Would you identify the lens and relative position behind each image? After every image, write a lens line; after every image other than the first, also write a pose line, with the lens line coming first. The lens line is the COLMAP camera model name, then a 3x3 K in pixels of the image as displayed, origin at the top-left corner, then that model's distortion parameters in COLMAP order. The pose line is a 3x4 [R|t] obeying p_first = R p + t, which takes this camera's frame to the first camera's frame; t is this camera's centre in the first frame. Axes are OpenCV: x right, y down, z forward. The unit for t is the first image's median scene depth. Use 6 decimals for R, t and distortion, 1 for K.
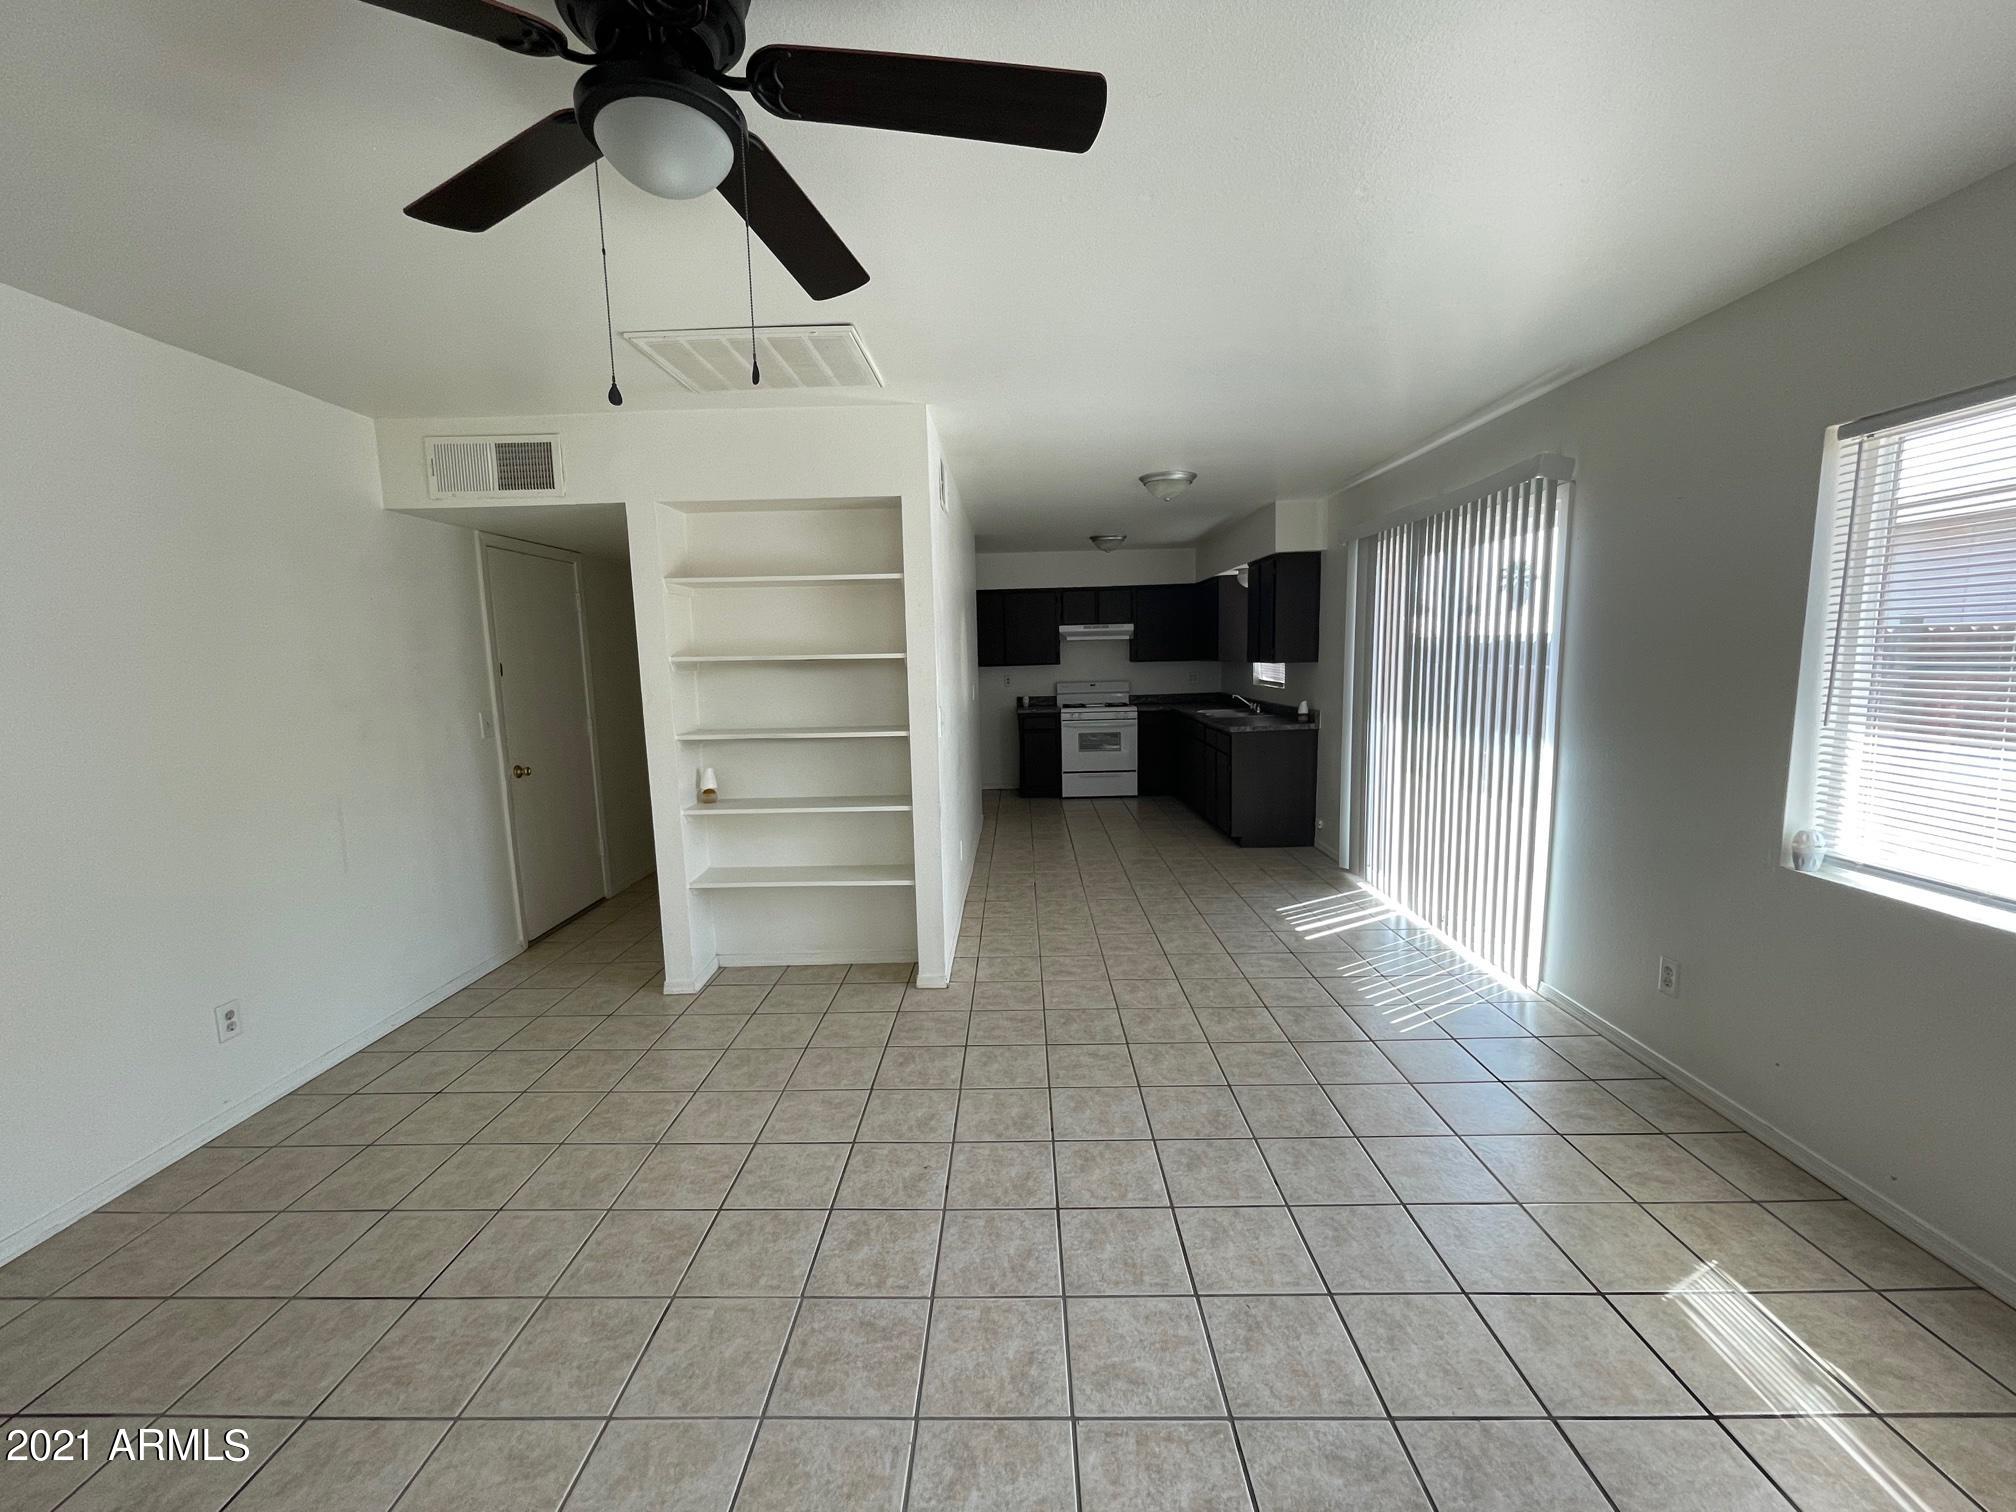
lens RADIAL K [[817.9, 0, 1009.5], [0, 817.9, 760.5], [0, 0, 1]] dist [0.000968, -0.000020]
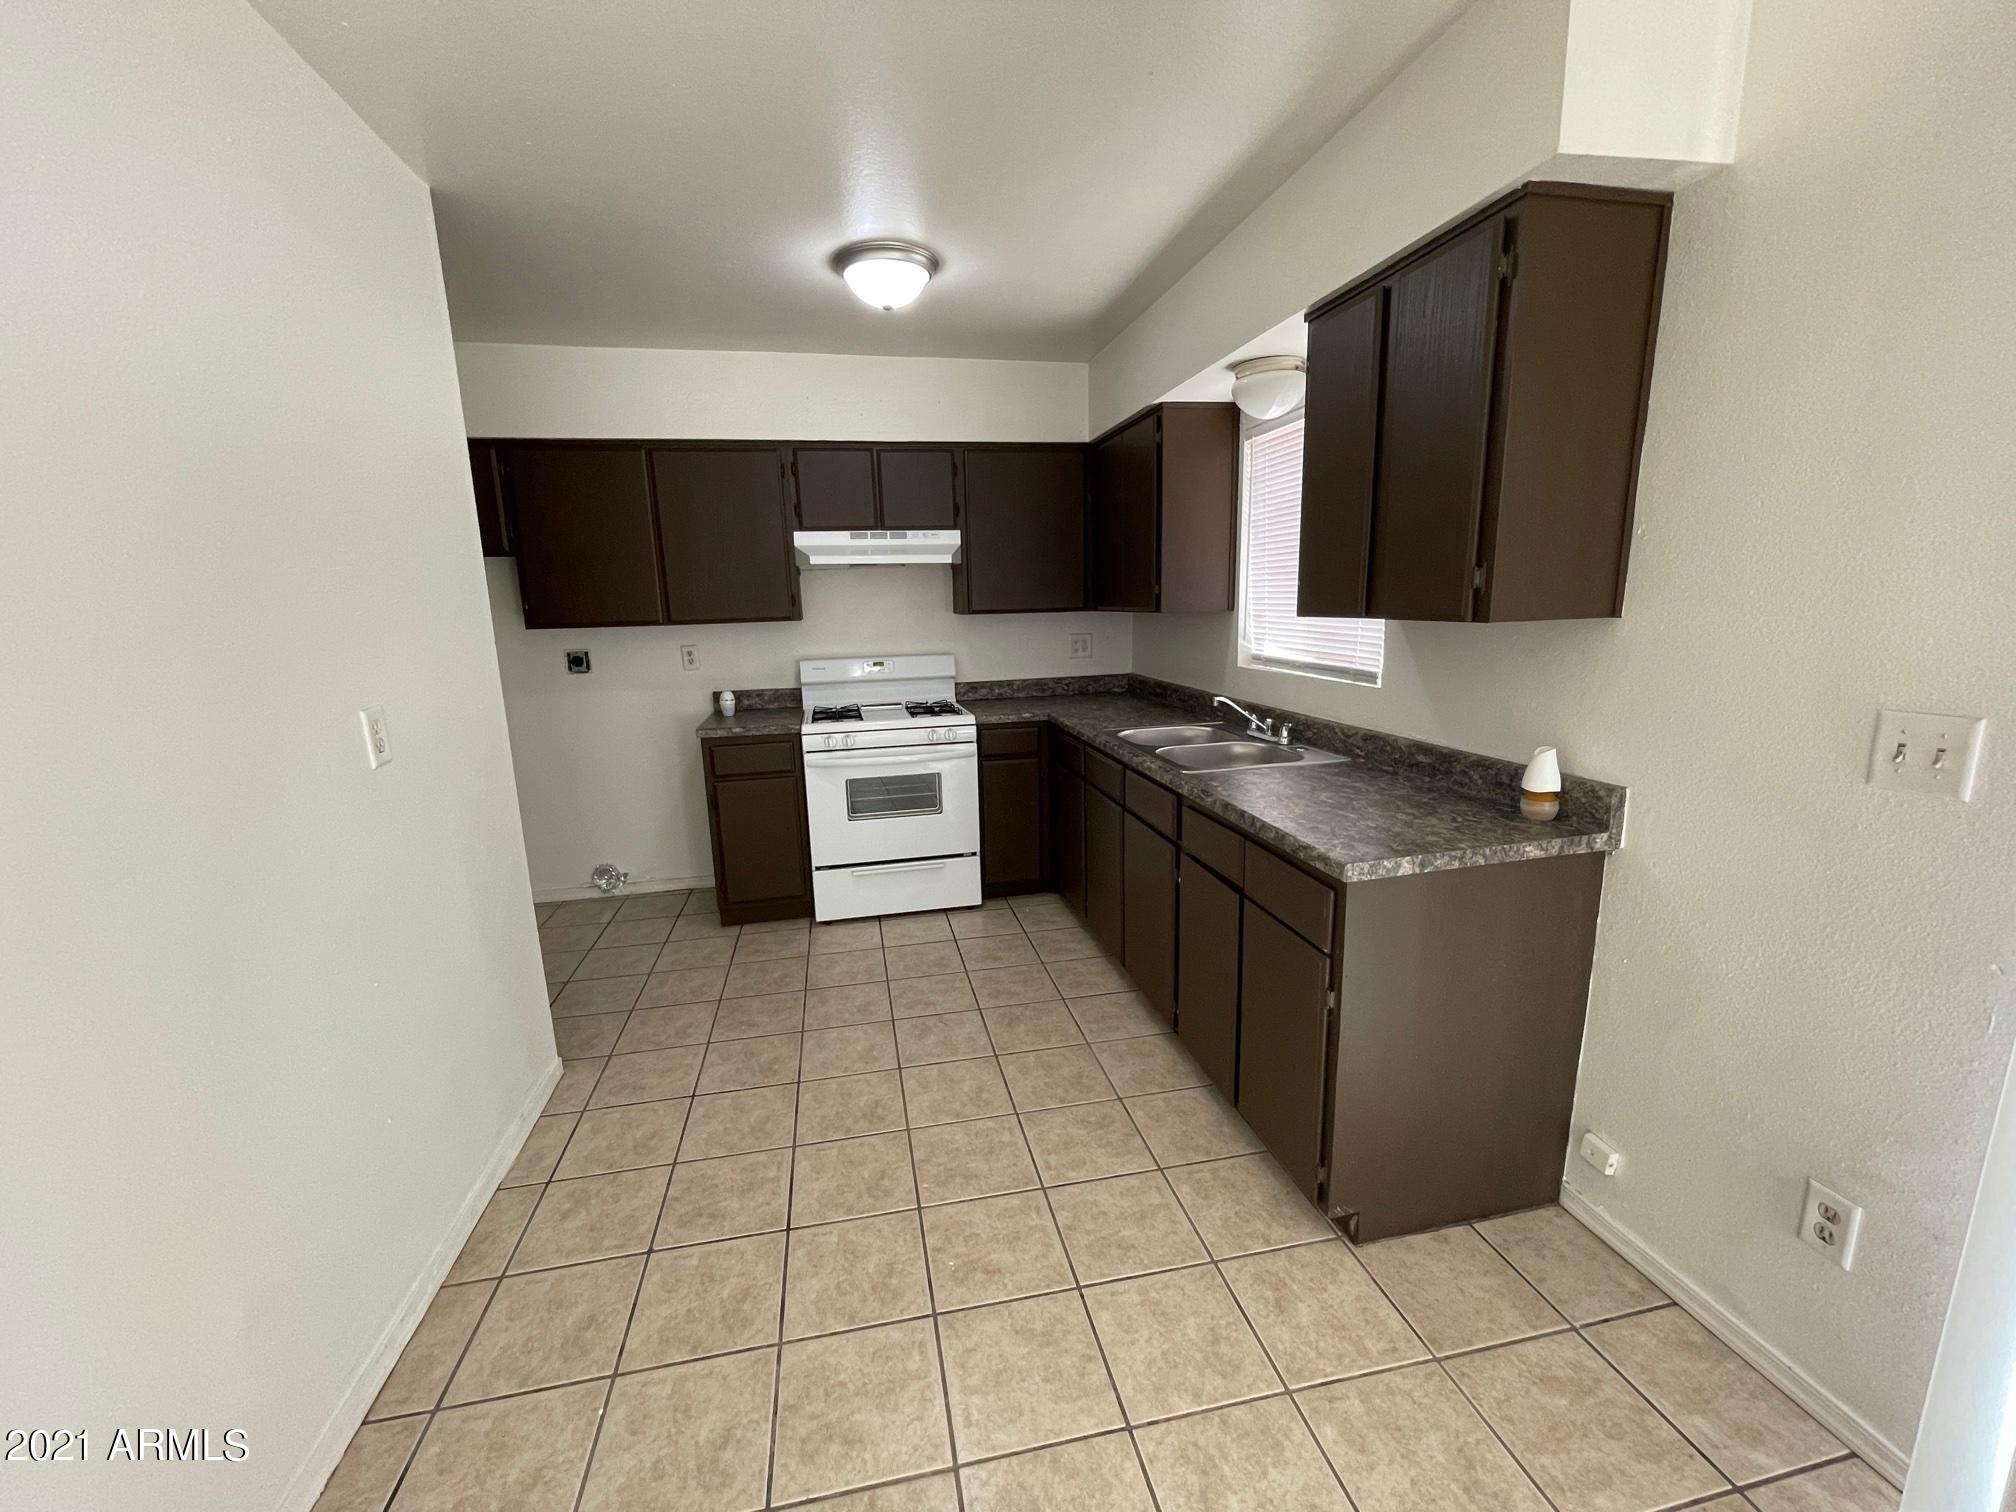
lens RADIAL K [[817.9, 0, 1013.0], [0, 817.9, 752.9], [0, 0, 1]] dist [0.000968, -0.000020]
pose [[0.975959, -0.041999, 0.213870, 0.078306], [0.030035, 0.997813, 0.058888, -0.070104], [-0.215875, -0.051048, 0.975086, 0.549521]]
